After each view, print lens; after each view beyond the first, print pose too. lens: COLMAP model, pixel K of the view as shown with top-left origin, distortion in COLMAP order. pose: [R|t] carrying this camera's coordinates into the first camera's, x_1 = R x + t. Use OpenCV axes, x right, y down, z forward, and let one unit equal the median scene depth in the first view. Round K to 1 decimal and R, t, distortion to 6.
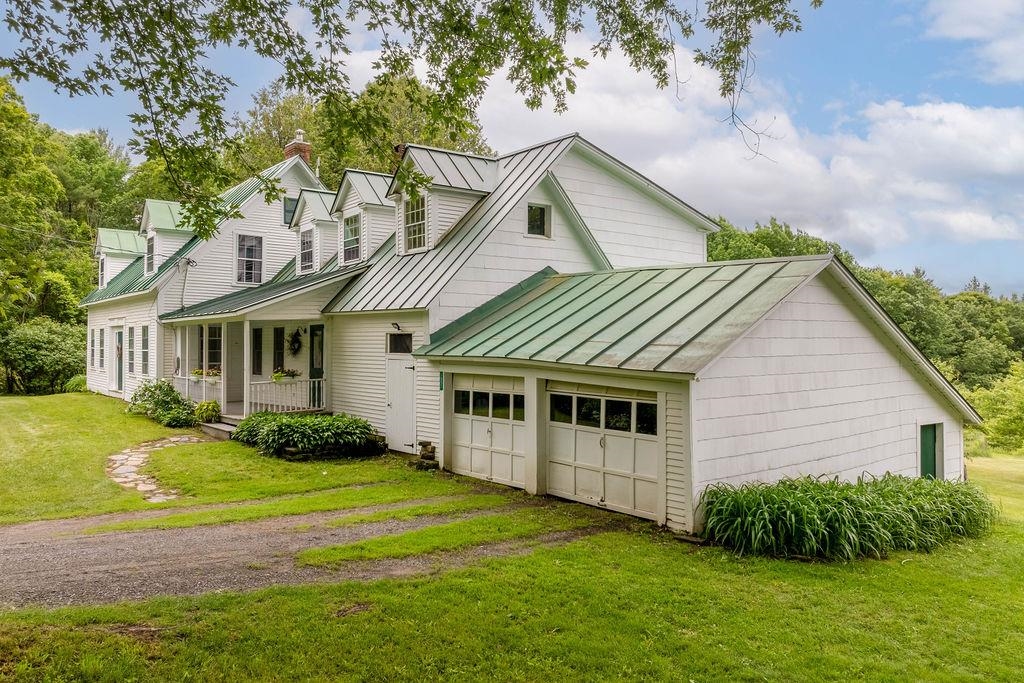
lens RADIAL K [[722.8, 0, 490.0], [0, 722.8, 345.1], [0, 0, 1]] dist [0.002087, -0.027277]
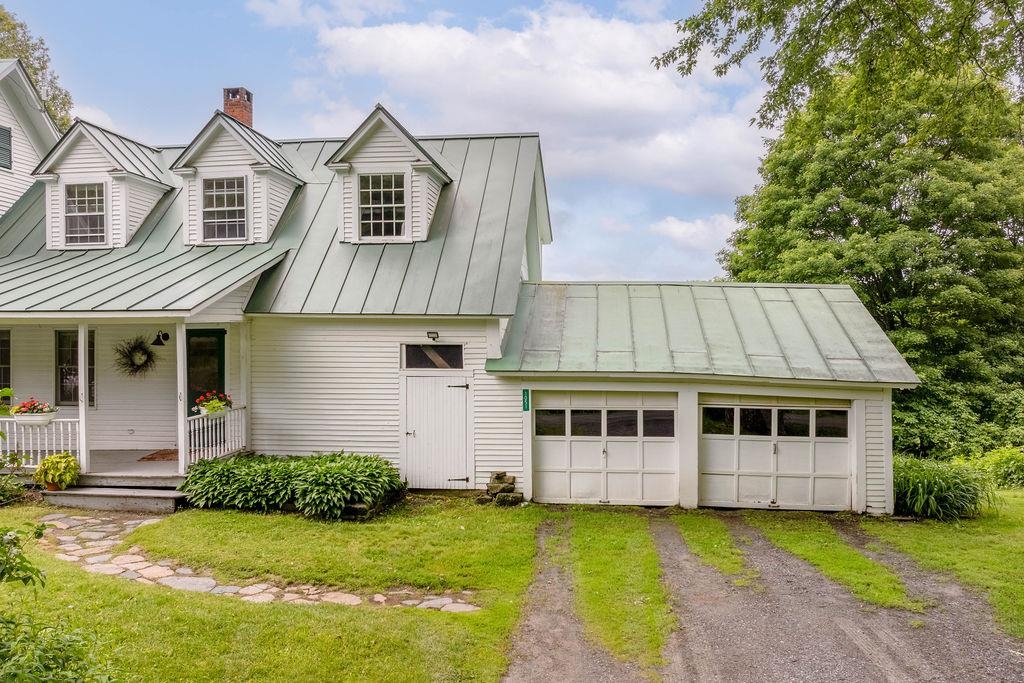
lens RADIAL K [[736.1, 0, 511.8], [0, 736.1, 355.4], [0, 0, 1]] dist [-0.004014, -0.007863]
pose [[0.713741, -0.015010, 0.700249, -0.615075], [0.000211, 0.999775, 0.021215, -0.020389], [-0.700409, -0.014995, 0.713584, 0.334700]]
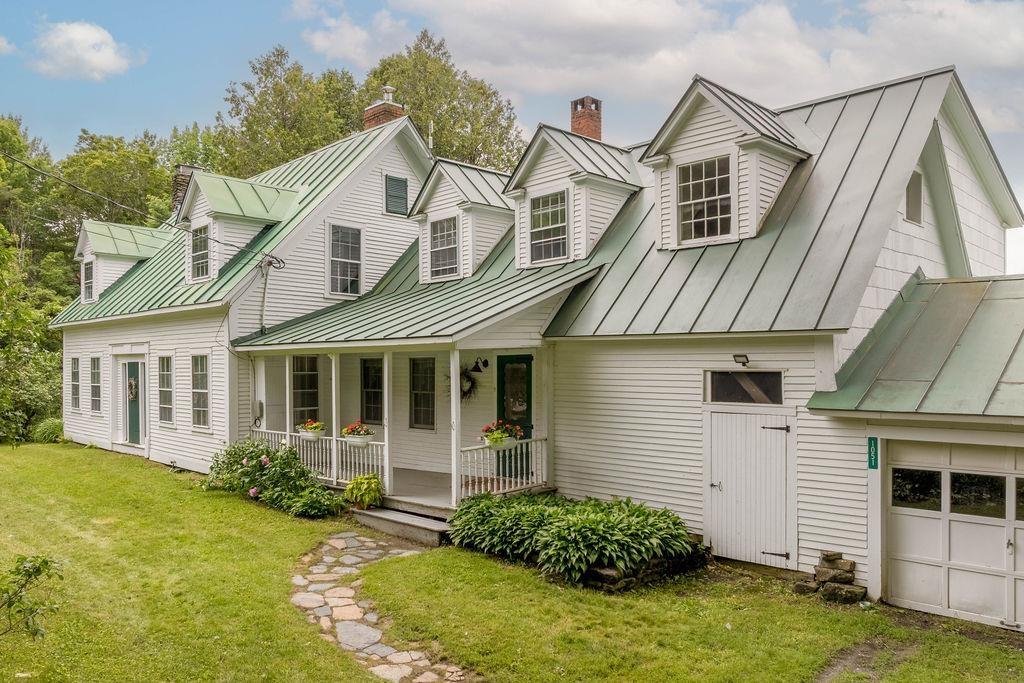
lens RADIAL K [[744.5, 0, 496.7], [0, 744.5, 379.7], [0, 0, 1]] dist [0.007687, -0.031683]
pose [[0.994150, -0.007928, 0.107715, -0.387434], [0.005965, 0.999810, 0.018532, -0.020986], [-0.107842, -0.017781, 0.994009, 0.374818]]
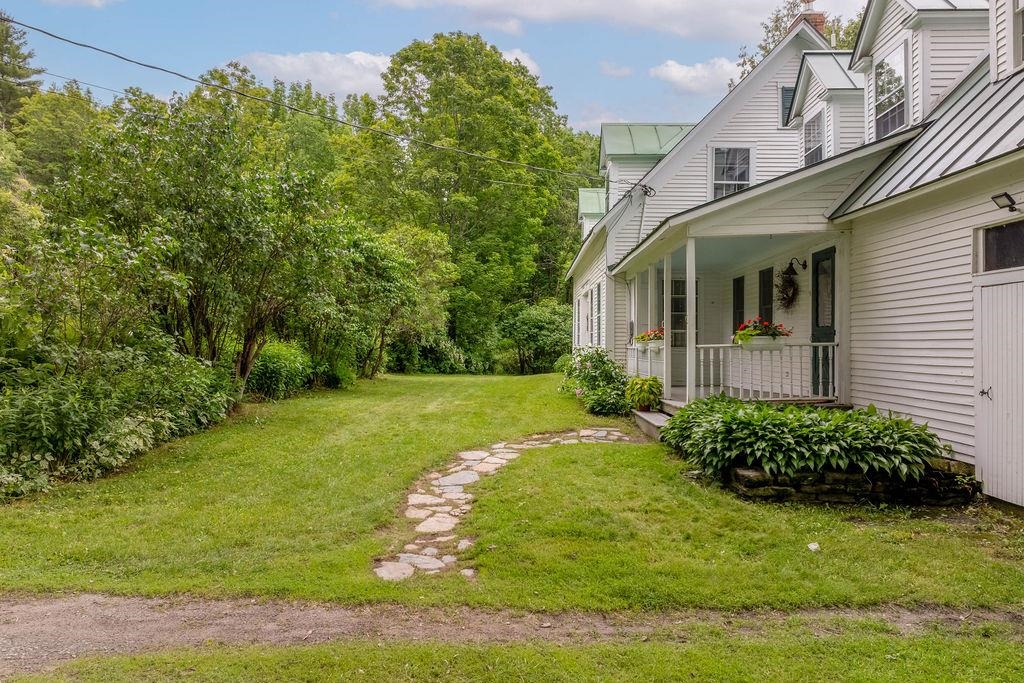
lens RADIAL K [[720.2, 0, 510.4], [0, 720.2, 336.2], [0, 0, 1]] dist [0.003001, -0.030455]
pose [[0.775037, -0.005215, -0.631894, -0.086836], [0.000155, 0.999967, -0.008061, 0.051723], [0.631915, 0.006150, 0.775013, 0.480571]]
